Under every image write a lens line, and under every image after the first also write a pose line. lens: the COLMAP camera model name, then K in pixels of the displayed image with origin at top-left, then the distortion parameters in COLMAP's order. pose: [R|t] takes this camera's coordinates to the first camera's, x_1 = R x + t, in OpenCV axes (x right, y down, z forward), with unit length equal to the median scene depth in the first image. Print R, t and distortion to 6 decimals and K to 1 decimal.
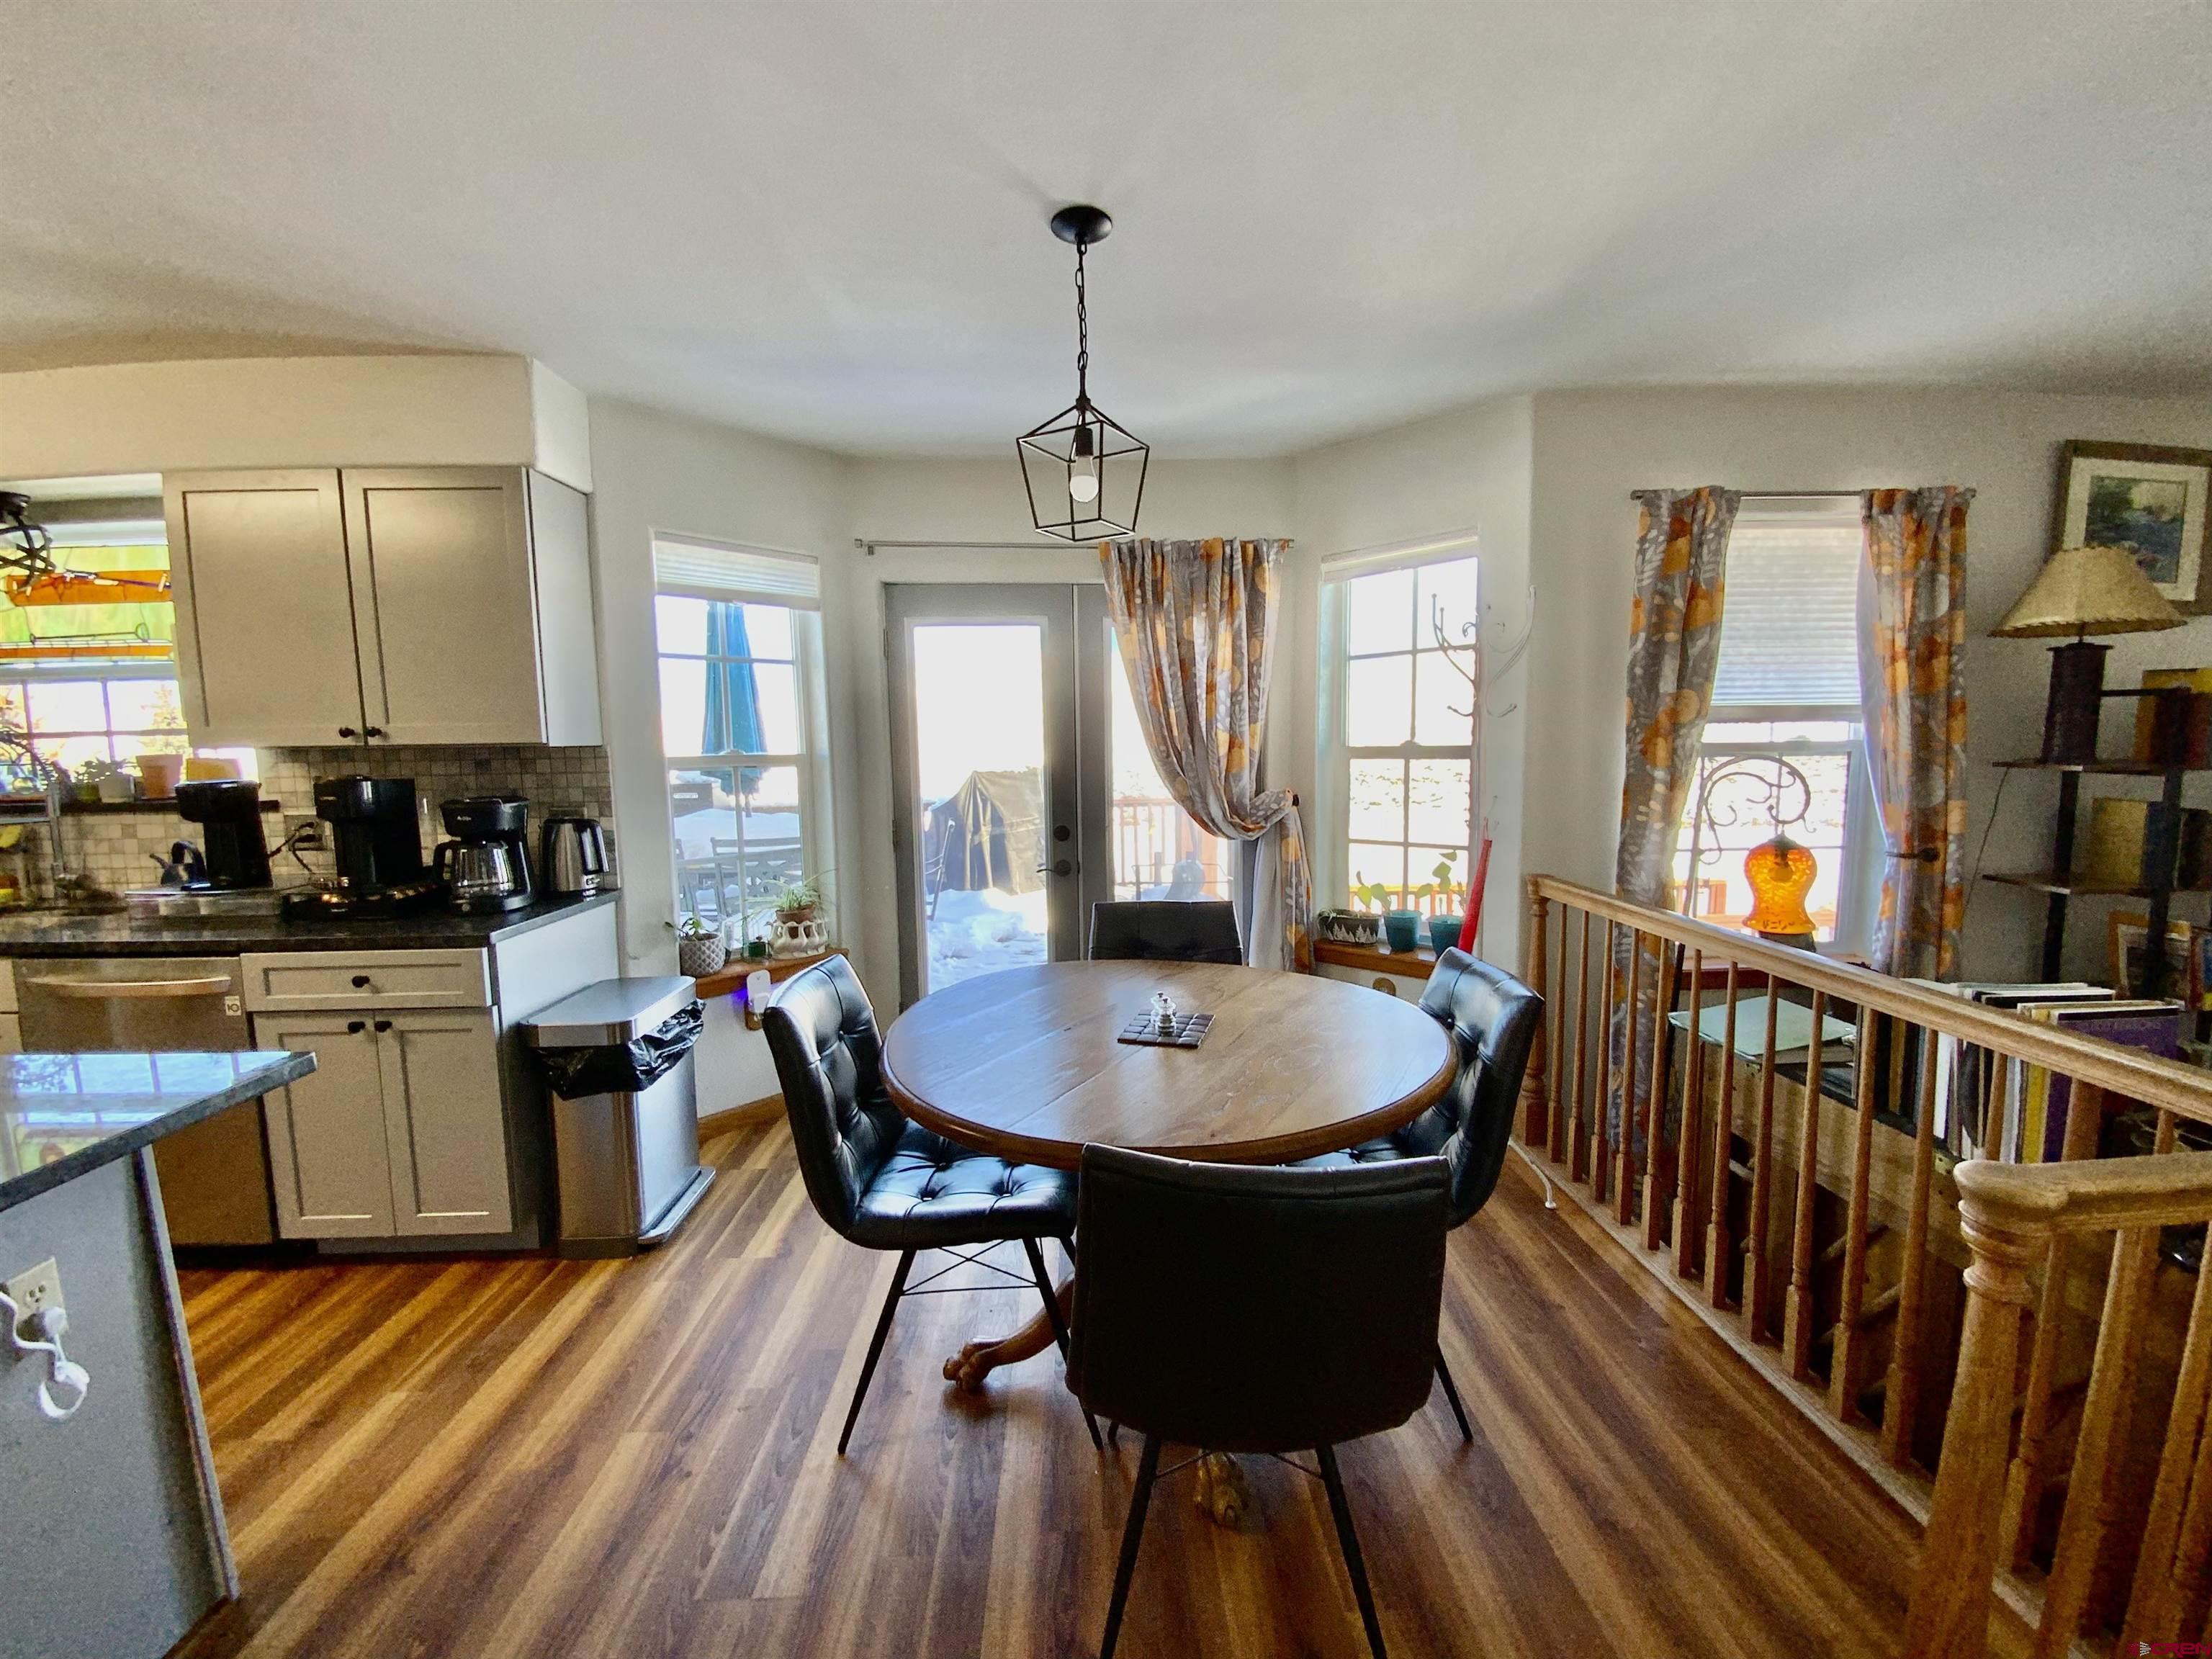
lens RADIAL K [[908.5, 0, 1097.3], [0, 908.5, 820.3], [0, 0, 1]] dist [0.000991, -0.002705]
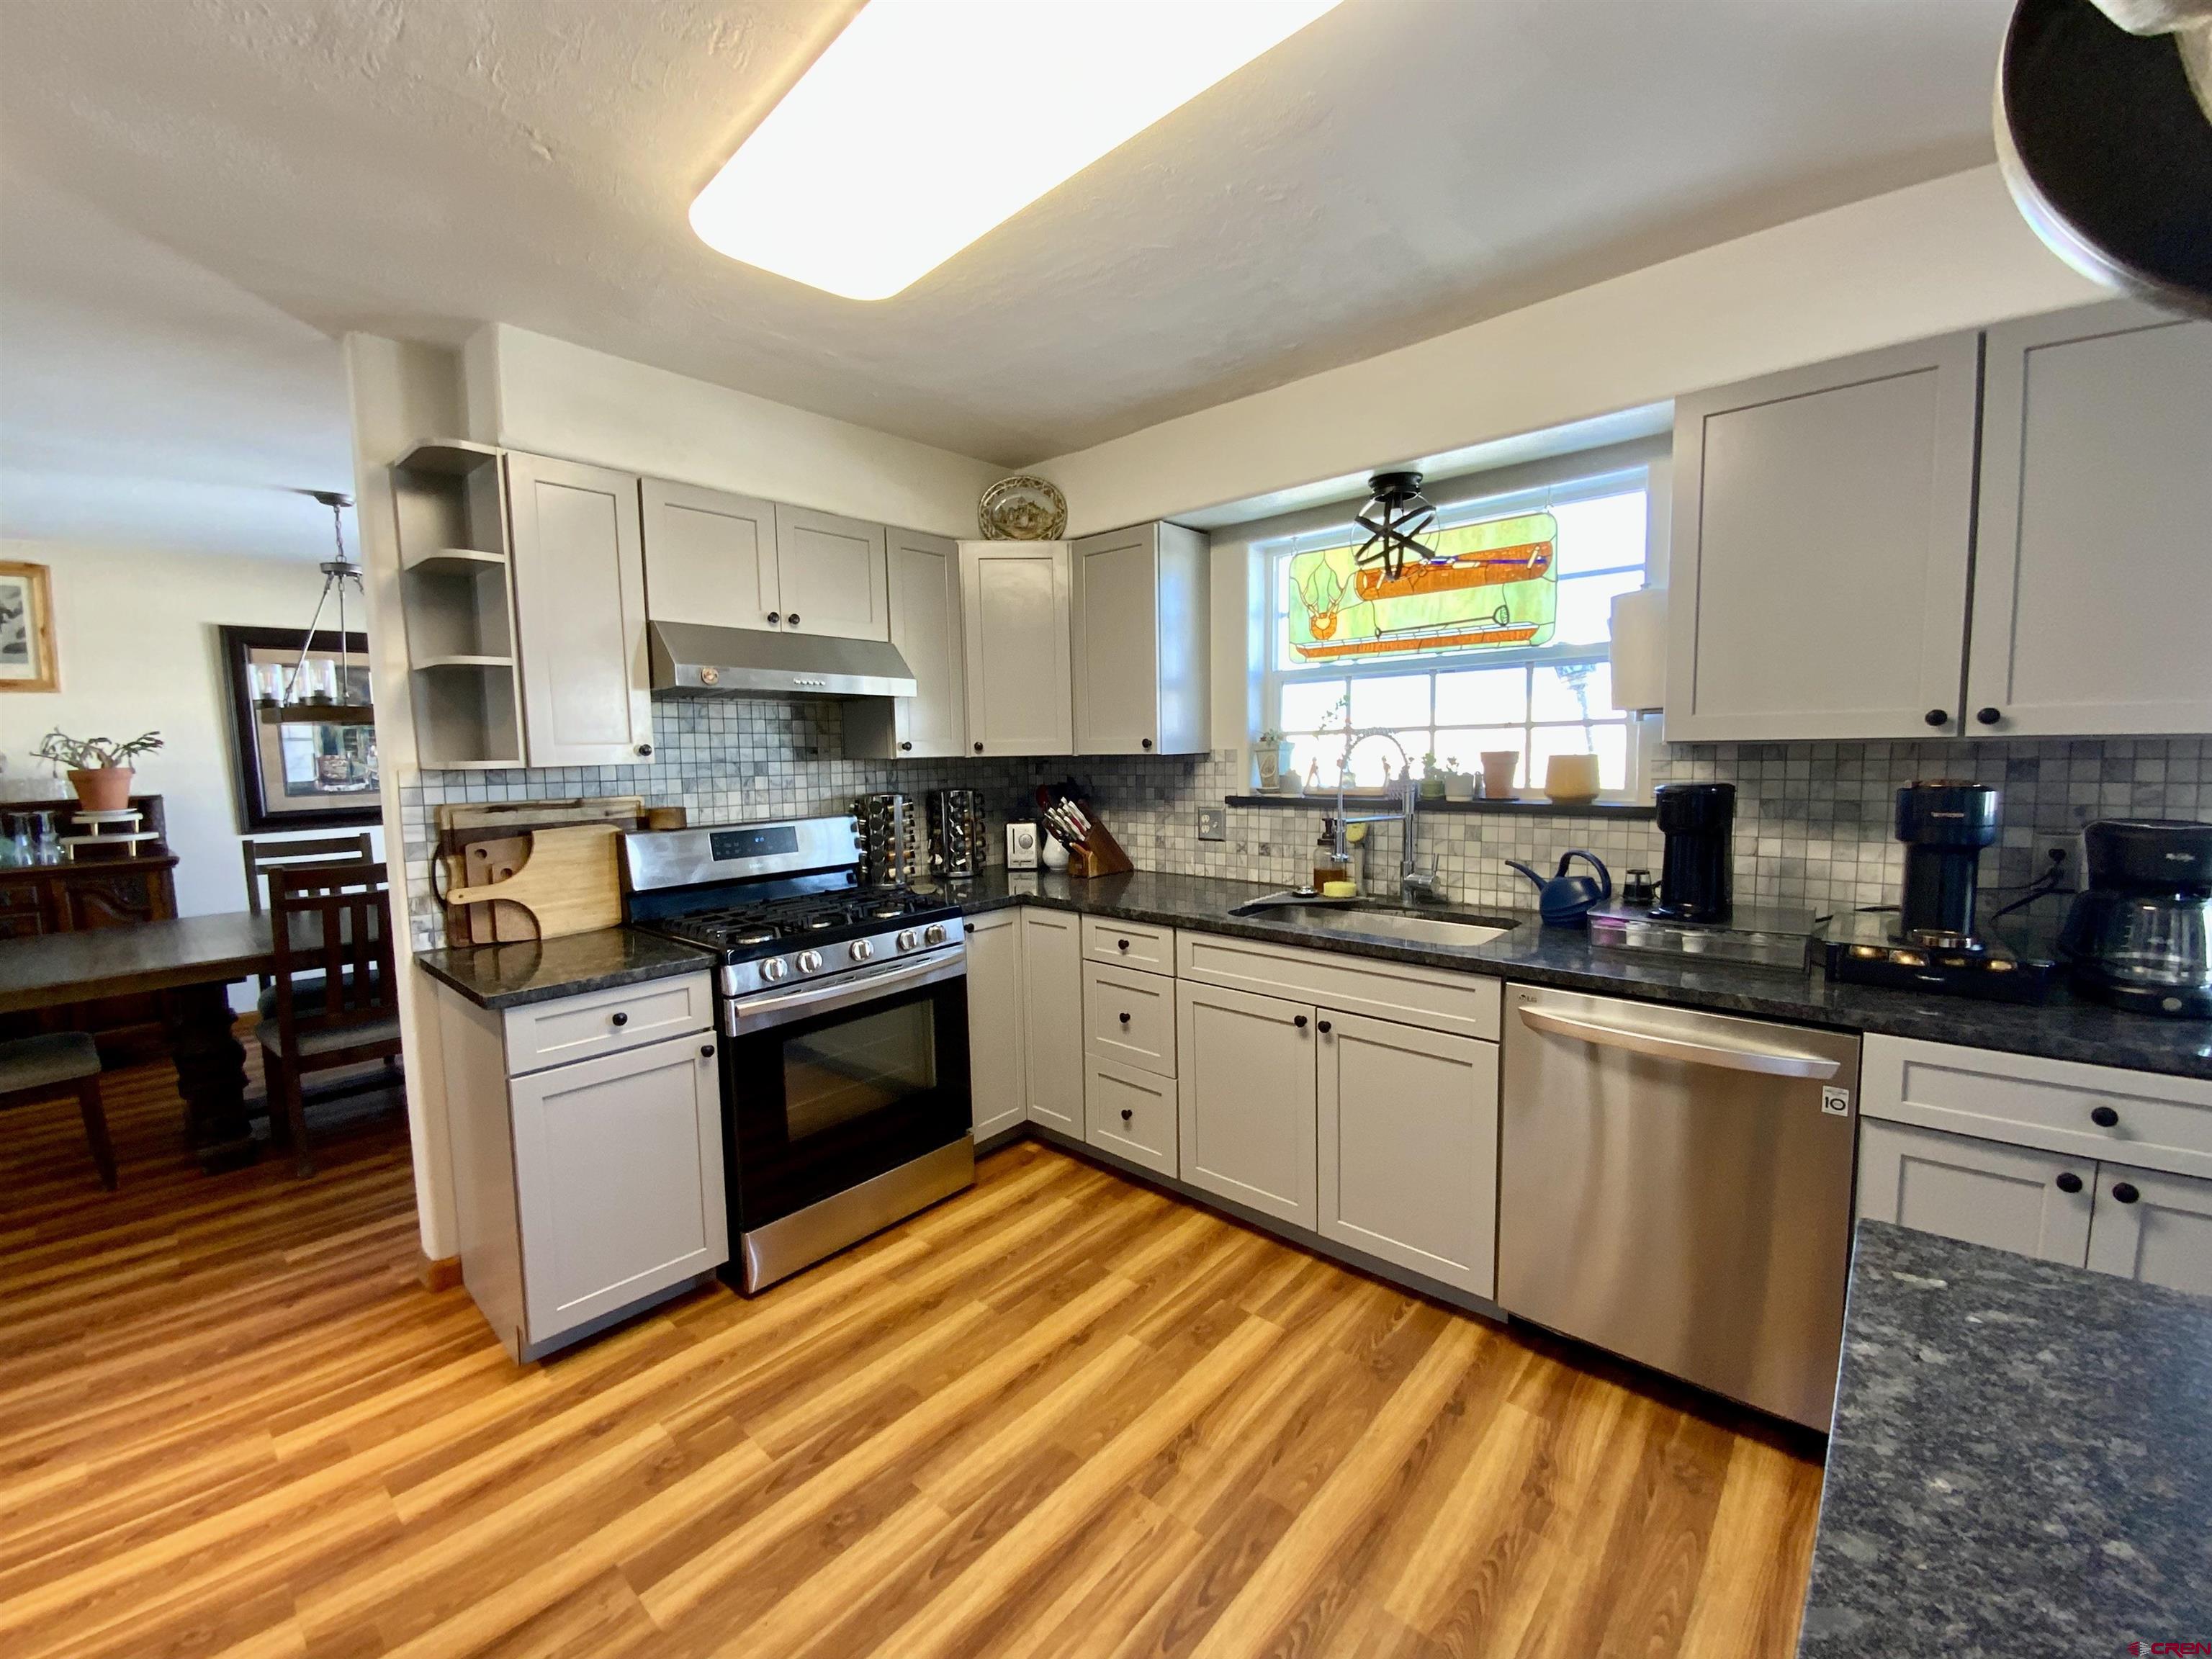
lens RADIAL K [[908.5, 0, 1111.3], [0, 908.5, 827.2], [0, 0, 1]] dist [0.000991, -0.002705]
pose [[0.741056, 0.060360, -0.668725, -0.724439], [-0.057665, 0.997993, 0.026177, 0.002820], [0.668963, 0.019163, 0.743049, 0.067303]]
